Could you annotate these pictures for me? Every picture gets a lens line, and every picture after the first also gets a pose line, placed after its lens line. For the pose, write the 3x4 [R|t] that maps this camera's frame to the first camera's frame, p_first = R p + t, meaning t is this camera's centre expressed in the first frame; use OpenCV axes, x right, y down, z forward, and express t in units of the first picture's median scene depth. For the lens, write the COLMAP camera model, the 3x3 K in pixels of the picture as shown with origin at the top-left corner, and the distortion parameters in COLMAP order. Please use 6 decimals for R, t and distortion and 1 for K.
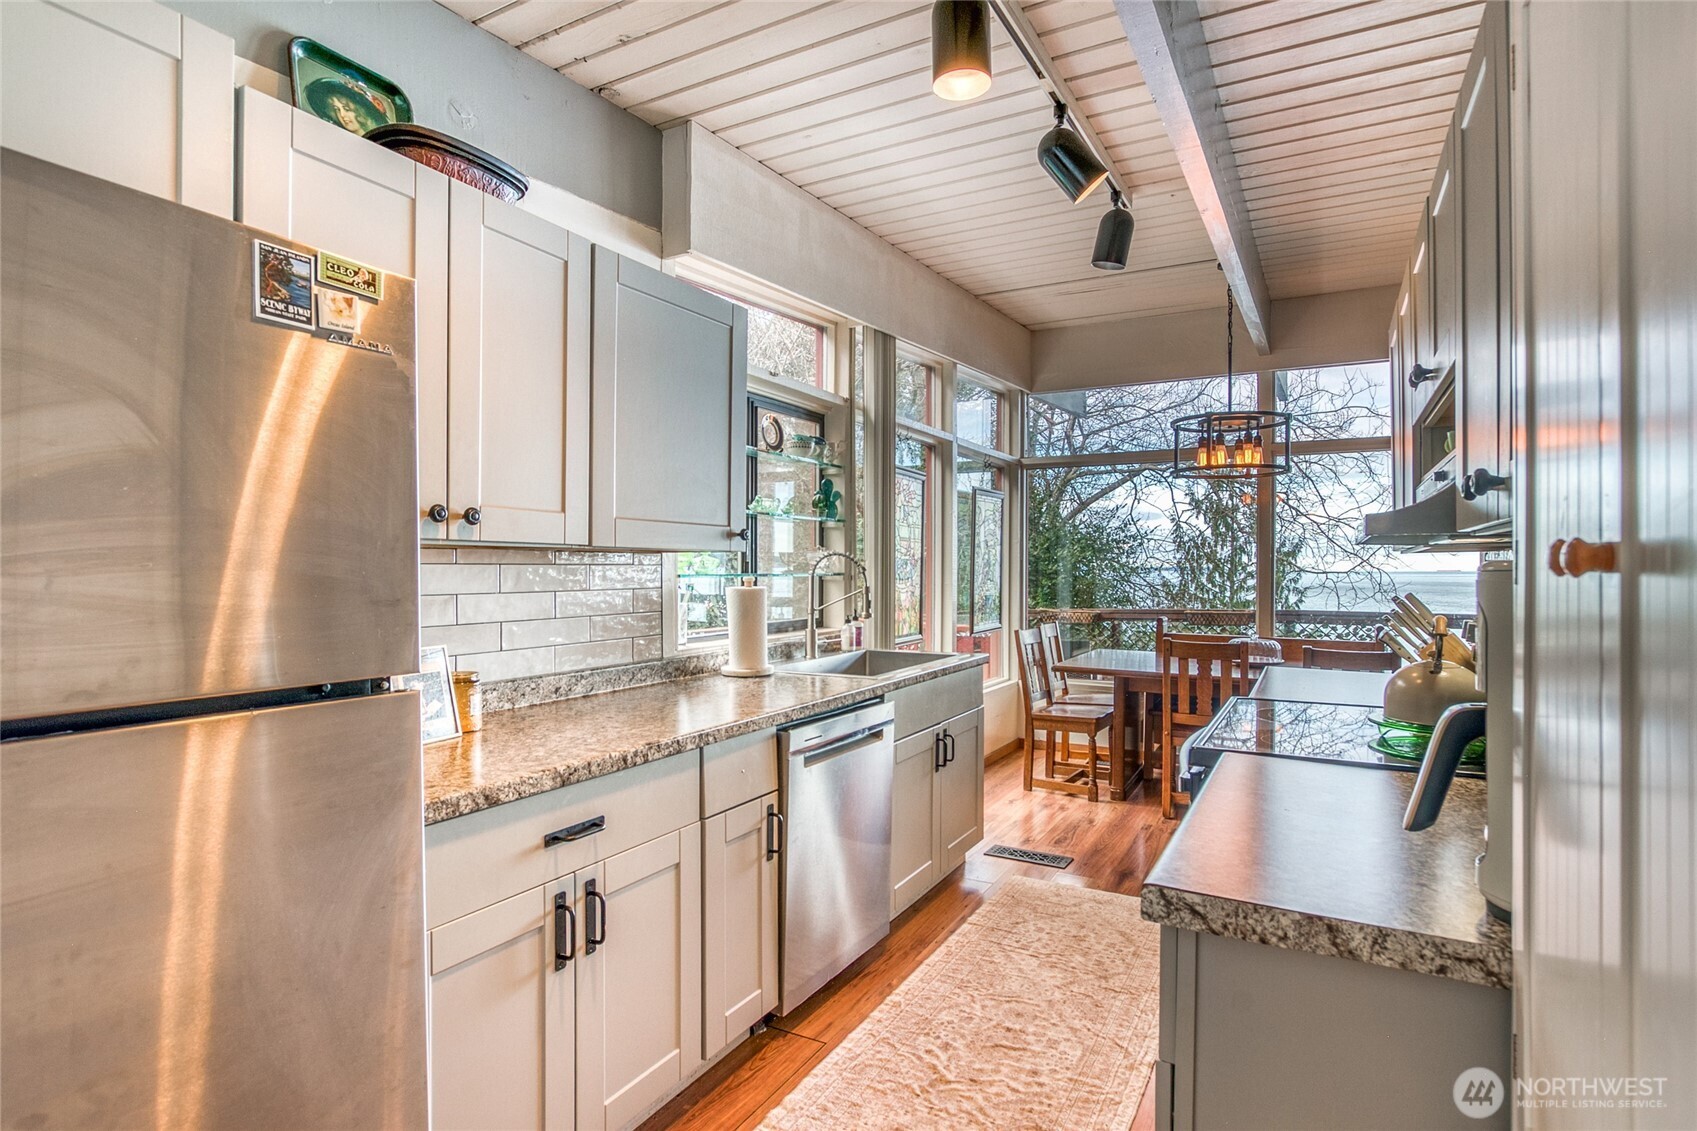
lens RADIAL K [[792.5, 0, 843.1], [0, 792.5, 565.1], [0, 0, 1]] dist [0.001082, -0.000006]
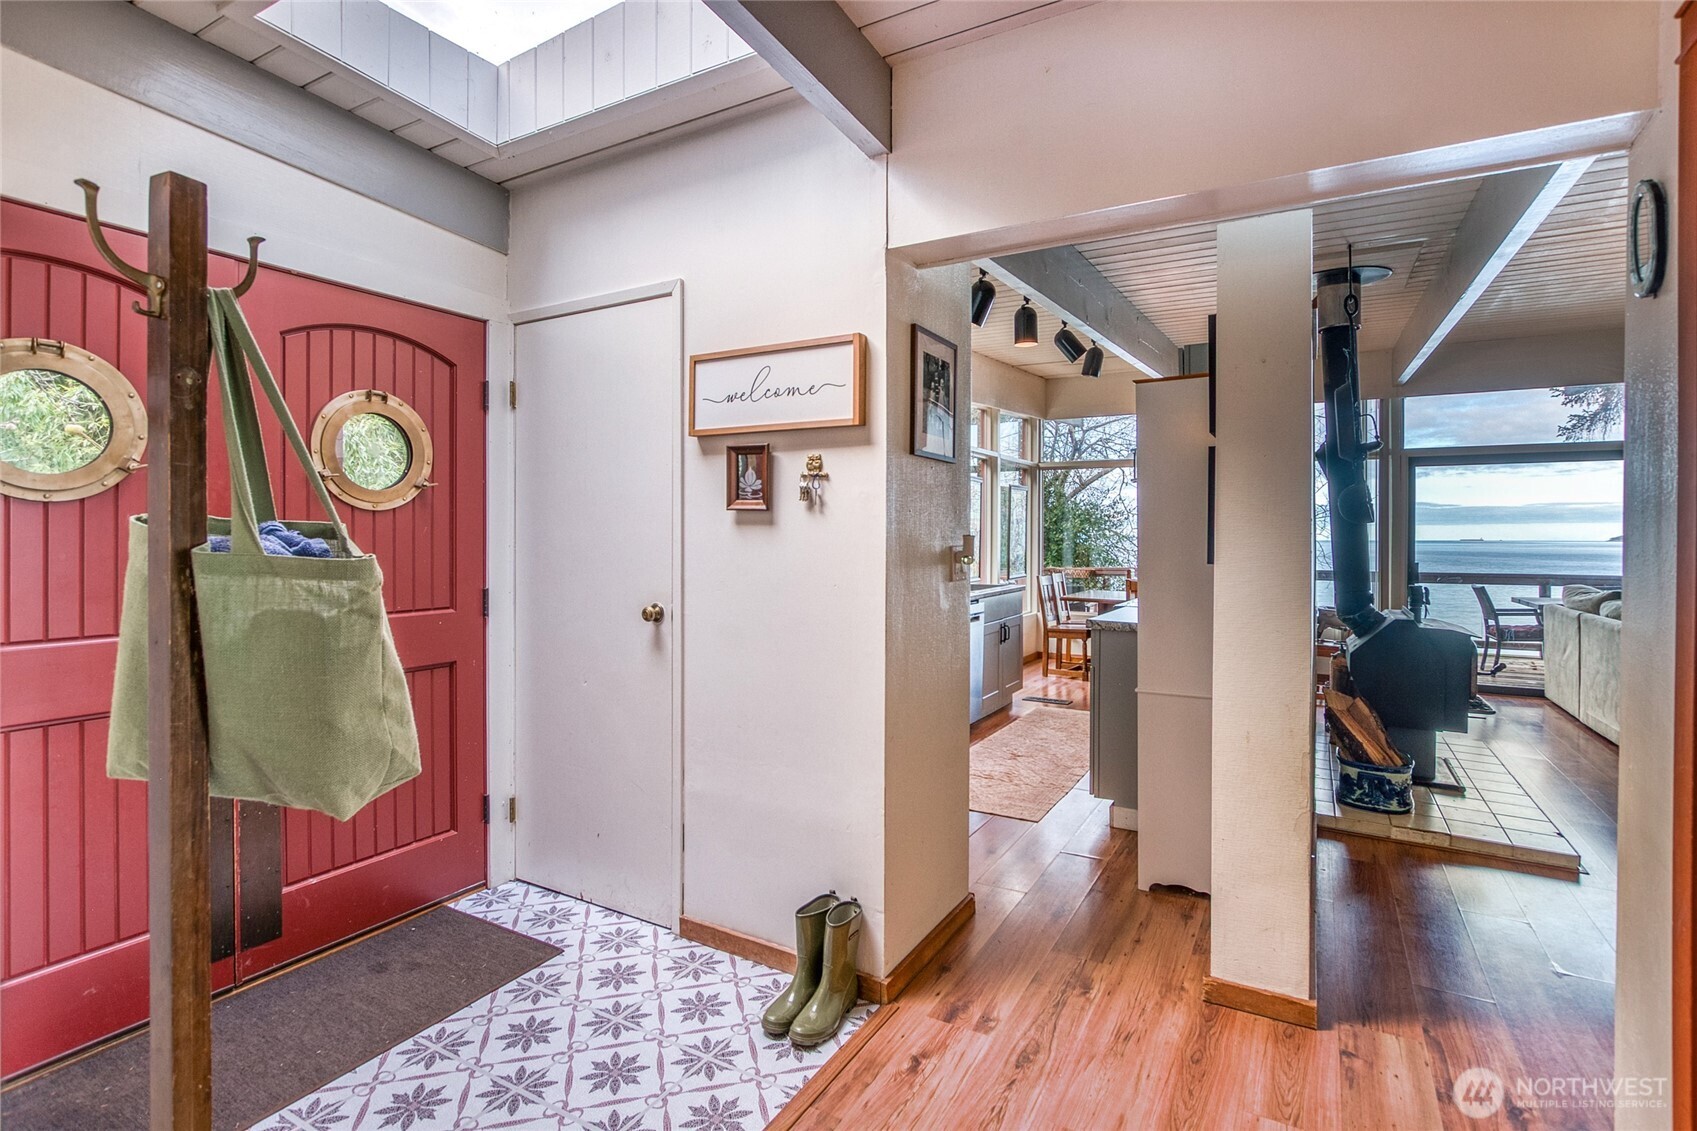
lens RADIAL K [[782.6, 0, 904.6], [0, 782.6, 536.2], [0, 0, 1]] dist [-0.000385, 0.000002]
pose [[0.997869, -0.003173, 0.065170, -0.133743], [0.003097, 0.999994, 0.001275, 0.000030], [-0.065174, -0.001070, 0.997873, -0.488966]]
